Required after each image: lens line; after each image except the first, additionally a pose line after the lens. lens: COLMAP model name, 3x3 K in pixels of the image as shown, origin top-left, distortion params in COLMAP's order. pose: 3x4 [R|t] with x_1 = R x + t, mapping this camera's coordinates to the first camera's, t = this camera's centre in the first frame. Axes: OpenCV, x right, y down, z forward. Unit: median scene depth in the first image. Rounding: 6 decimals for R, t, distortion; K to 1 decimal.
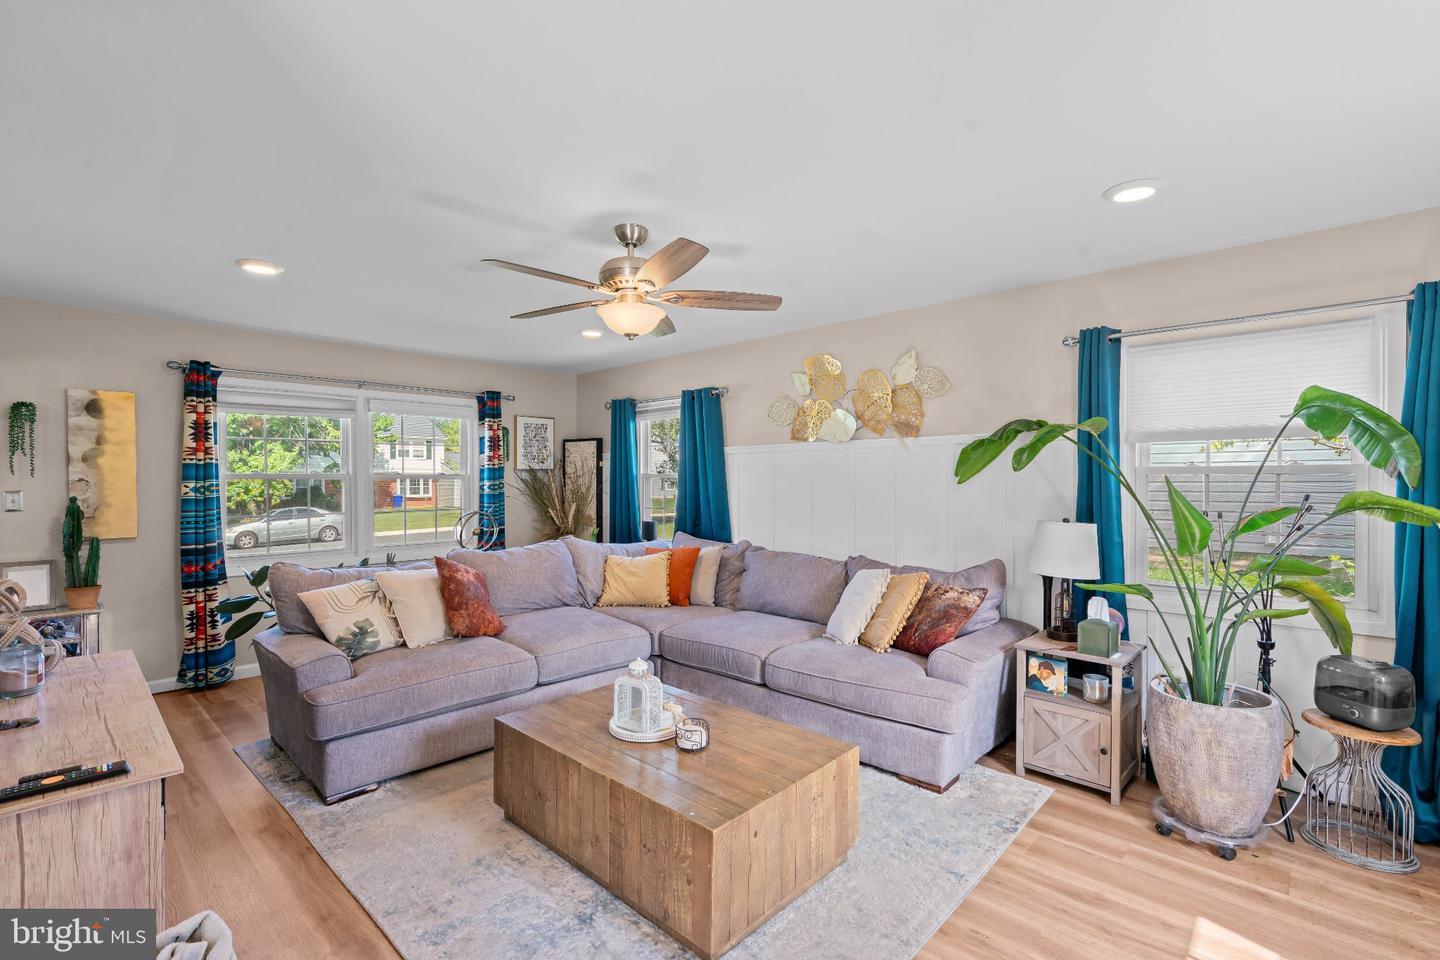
lens RADIAL K [[642.4, 0, 721.0], [0, 642.4, 489.2], [0, 0, 1]] dist [-0.015759, 0.000895]
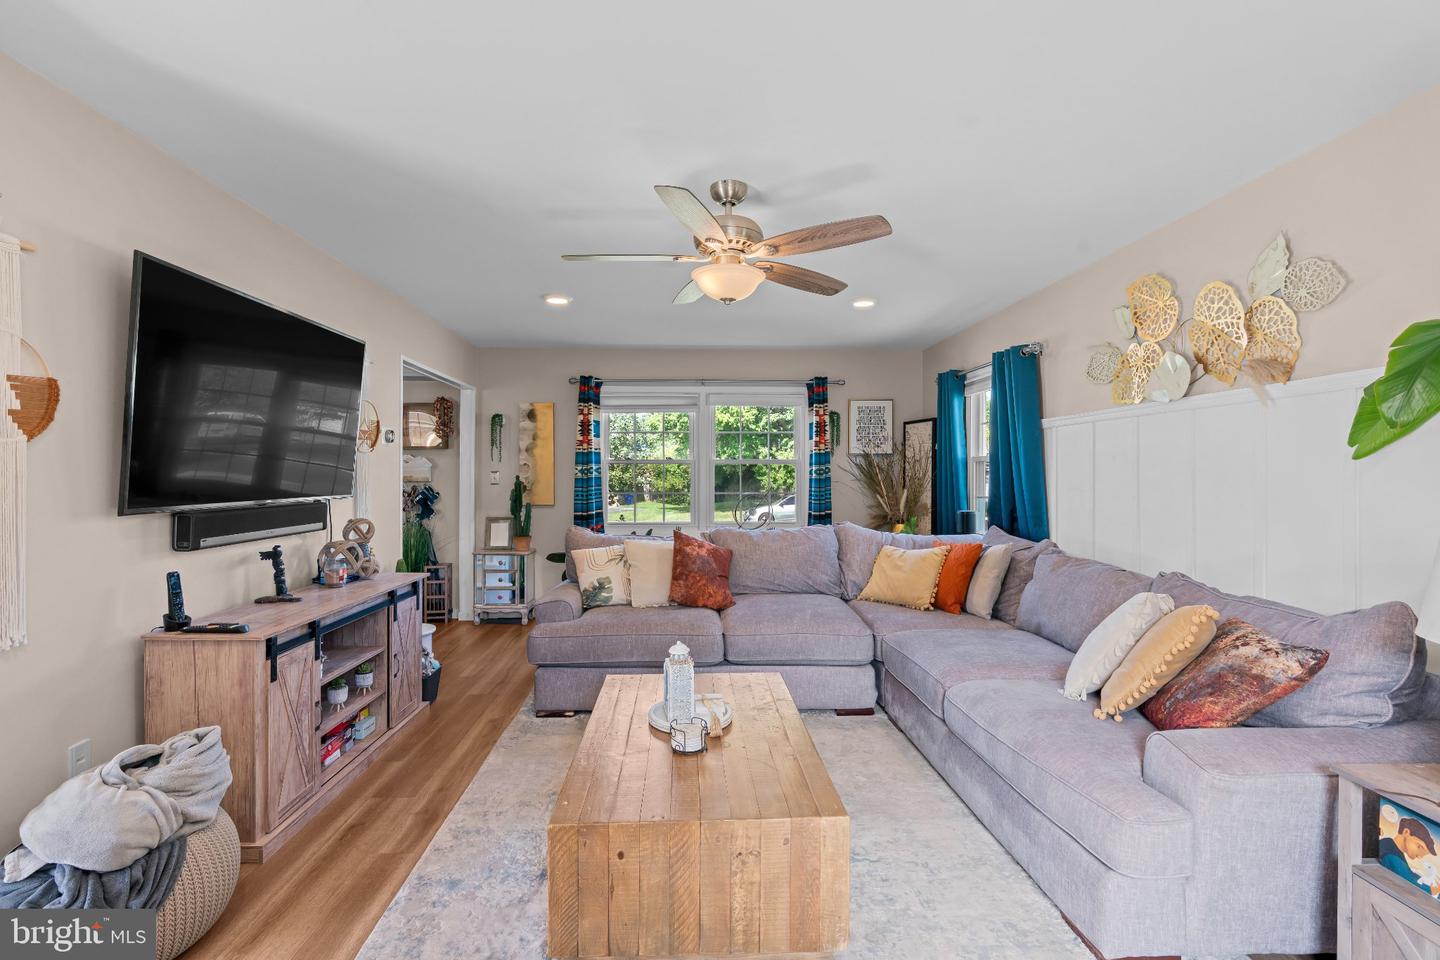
lens RADIAL K [[650.8, 0, 720.0], [0, 650.8, 480.0], [0, 0, 1]] dist [-0.020897, 0.008071]
pose [[0.717633, 0.008880, -0.696365, 0.324148], [-0.011052, 0.999938, 0.001361, 0.013094], [0.696334, 0.006719, 0.717687, 0.199506]]
